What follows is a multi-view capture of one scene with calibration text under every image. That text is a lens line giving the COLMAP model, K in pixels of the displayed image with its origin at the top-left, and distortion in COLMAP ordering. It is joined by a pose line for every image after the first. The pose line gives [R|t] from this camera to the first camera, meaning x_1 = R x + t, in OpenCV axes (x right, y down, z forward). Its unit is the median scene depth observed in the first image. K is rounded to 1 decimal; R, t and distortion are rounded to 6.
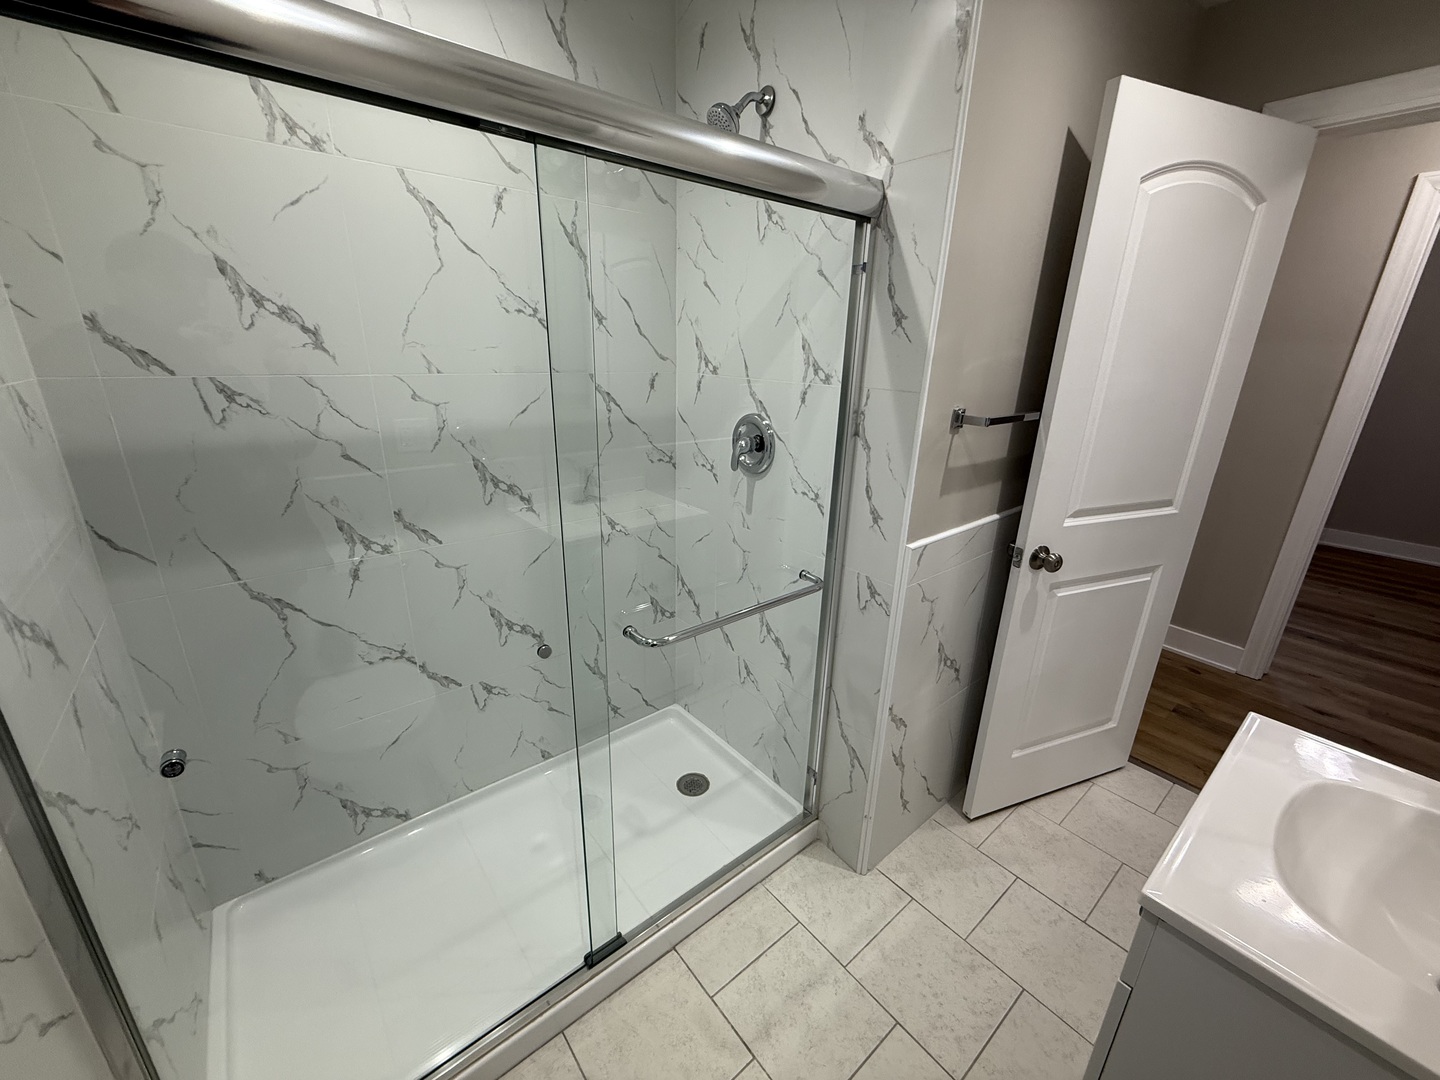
lens RADIAL K [[571.3, 0, 714.8], [0, 571.3, 539.9], [0, 0, 1]] dist [0.000665, -0.000323]
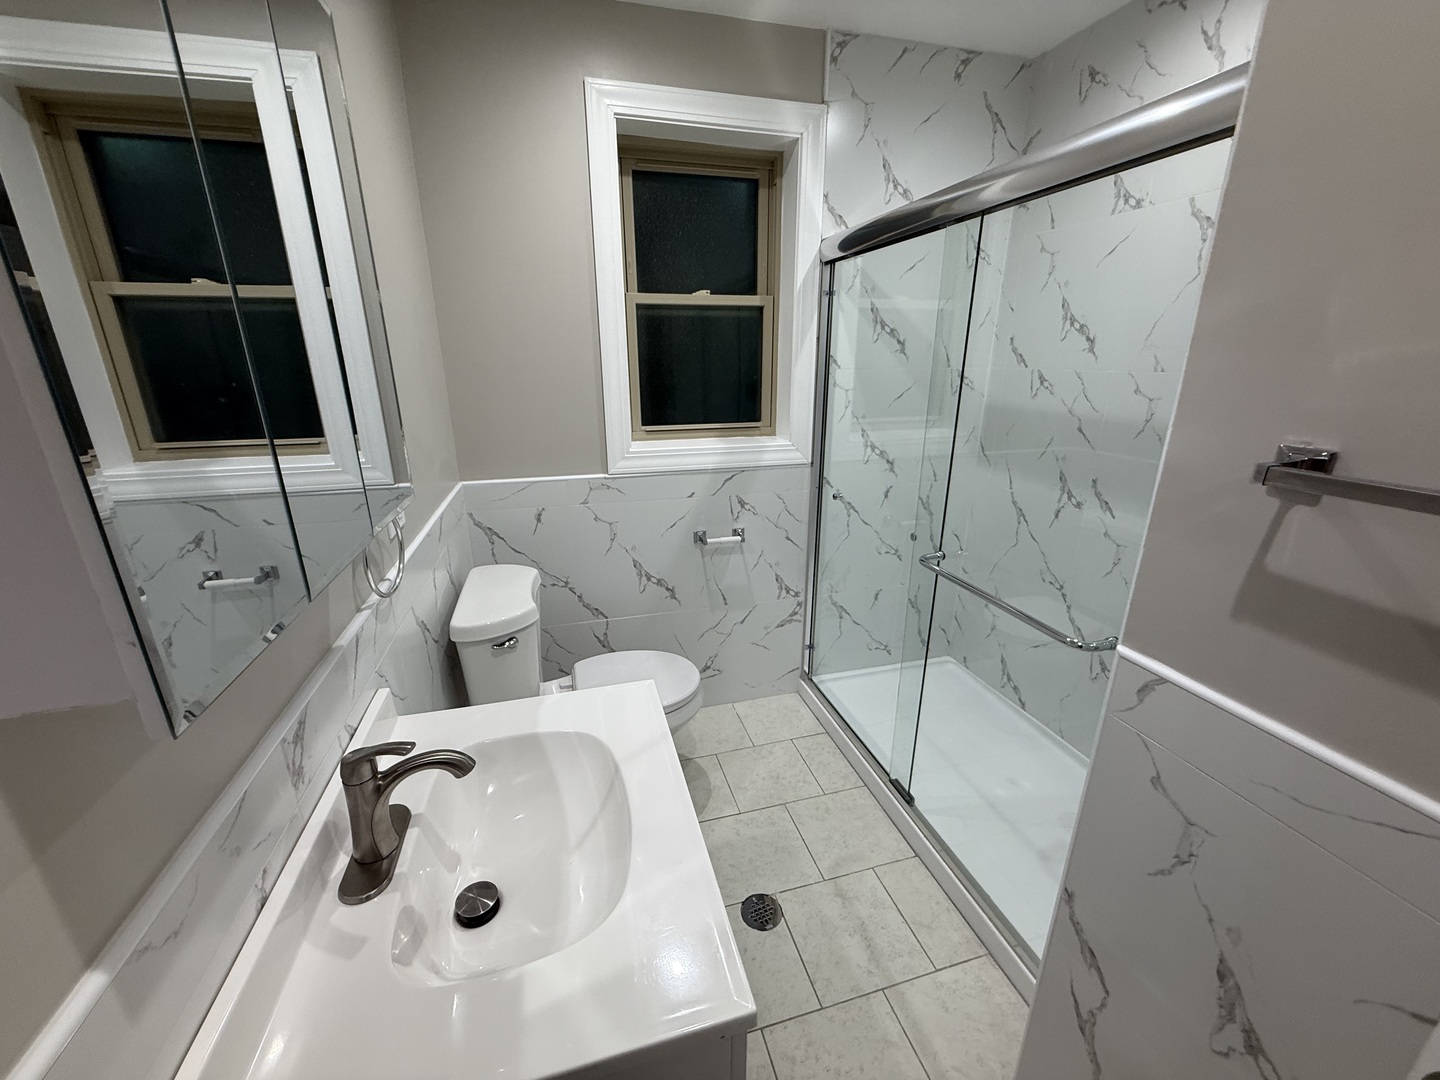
lens RADIAL K [[571.3, 0, 719.6], [0, 571.3, 540.1], [0, 0, 1]] dist [0.000665, -0.000323]
pose [[-0.393266, 0.264545, -0.880544, 1.022848], [-0.299684, 0.868527, 0.394779, -0.204120], [0.869213, 0.419138, -0.262282, 0.737429]]
